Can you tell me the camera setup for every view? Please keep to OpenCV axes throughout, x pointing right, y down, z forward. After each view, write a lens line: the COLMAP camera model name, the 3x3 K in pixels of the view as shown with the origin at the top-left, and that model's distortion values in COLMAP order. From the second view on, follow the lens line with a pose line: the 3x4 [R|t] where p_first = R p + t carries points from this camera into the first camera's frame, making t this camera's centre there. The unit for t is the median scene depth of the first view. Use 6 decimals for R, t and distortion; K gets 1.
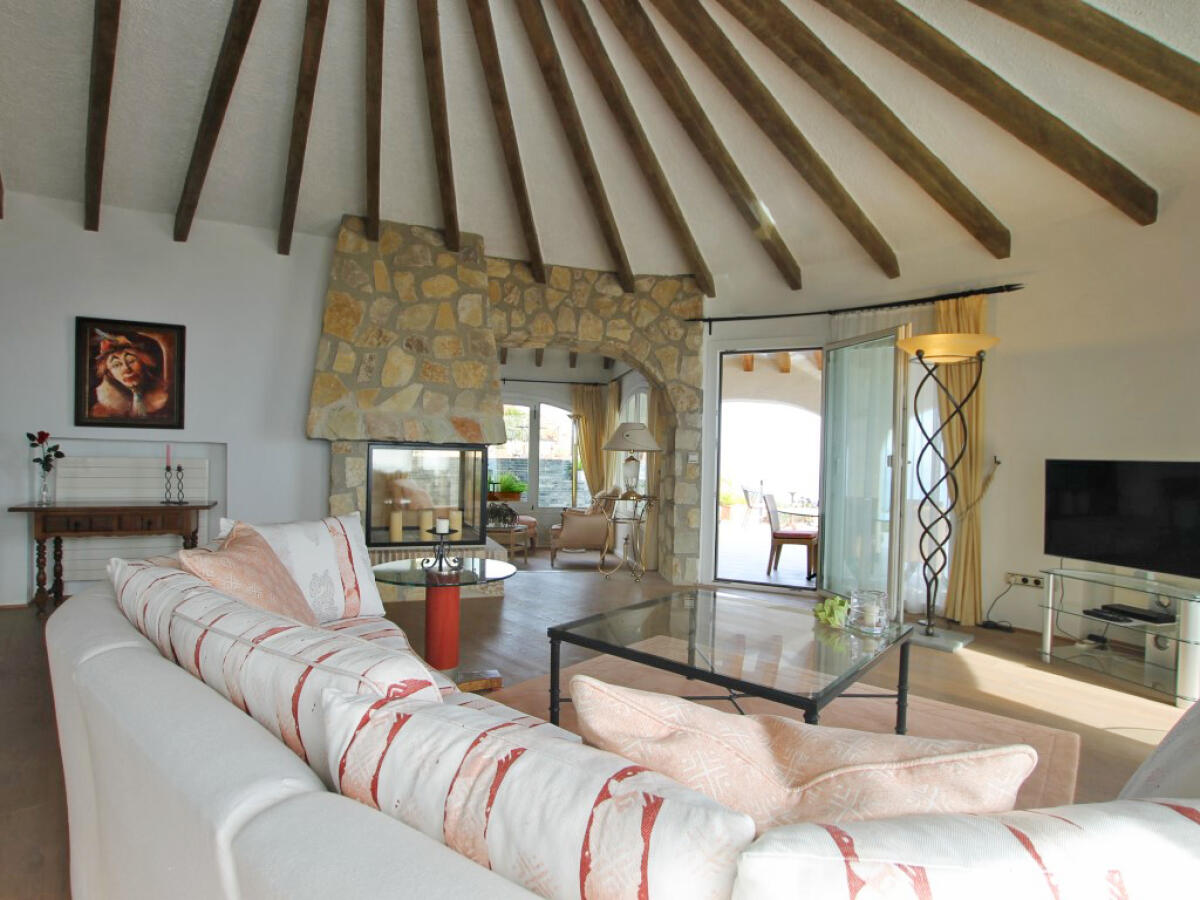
lens RADIAL K [[627.7, 0, 597.7], [0, 627.7, 457.2], [0, 0, 1]] dist [-0.038237, -0.000269]
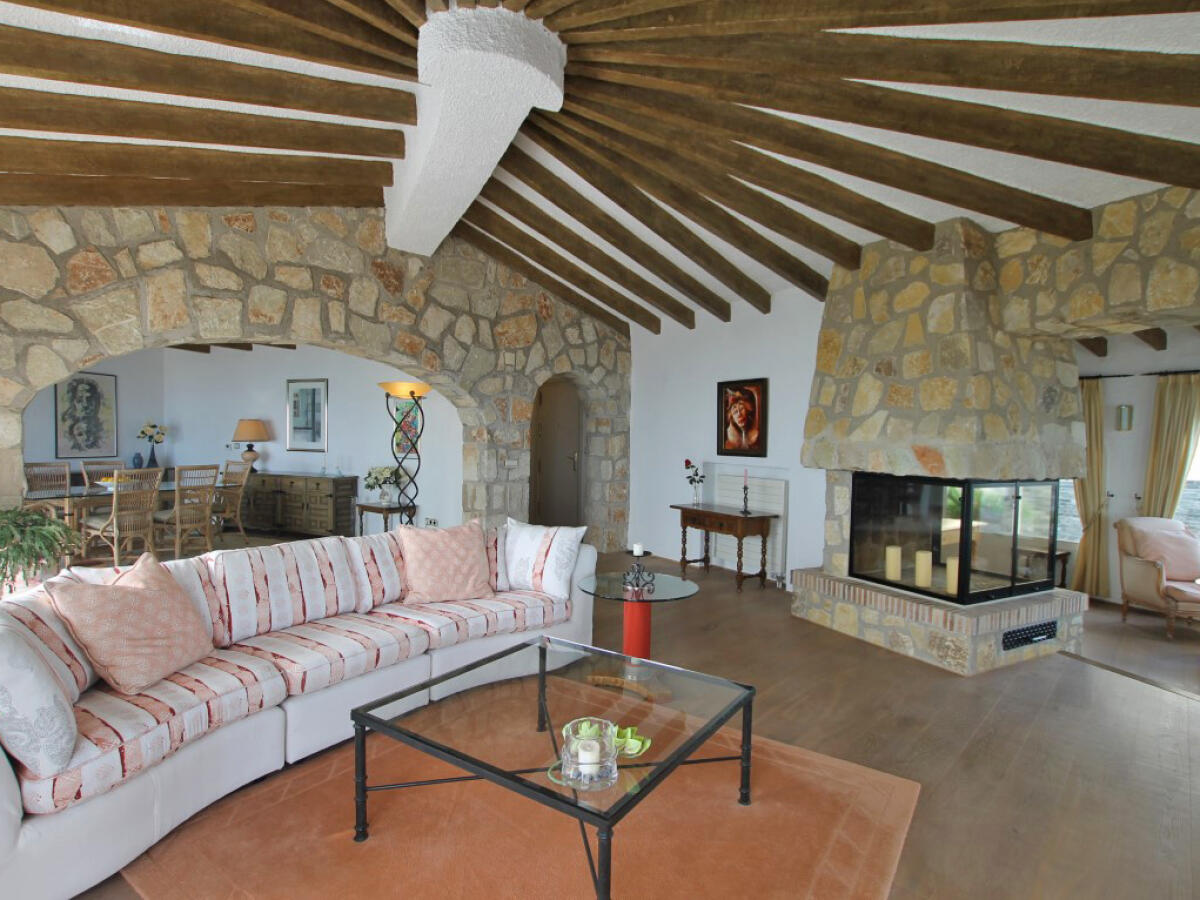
lens RADIAL K [[627.7, 0, 597.7], [0, 627.7, 457.2], [0, 0, 1]] dist [-0.038237, -0.000269]
pose [[0.106649, 0.010068, -0.994246, 0.574297], [-0.023007, 0.999706, 0.007655, -0.045356], [0.994030, 0.022058, 0.106850, 0.481868]]
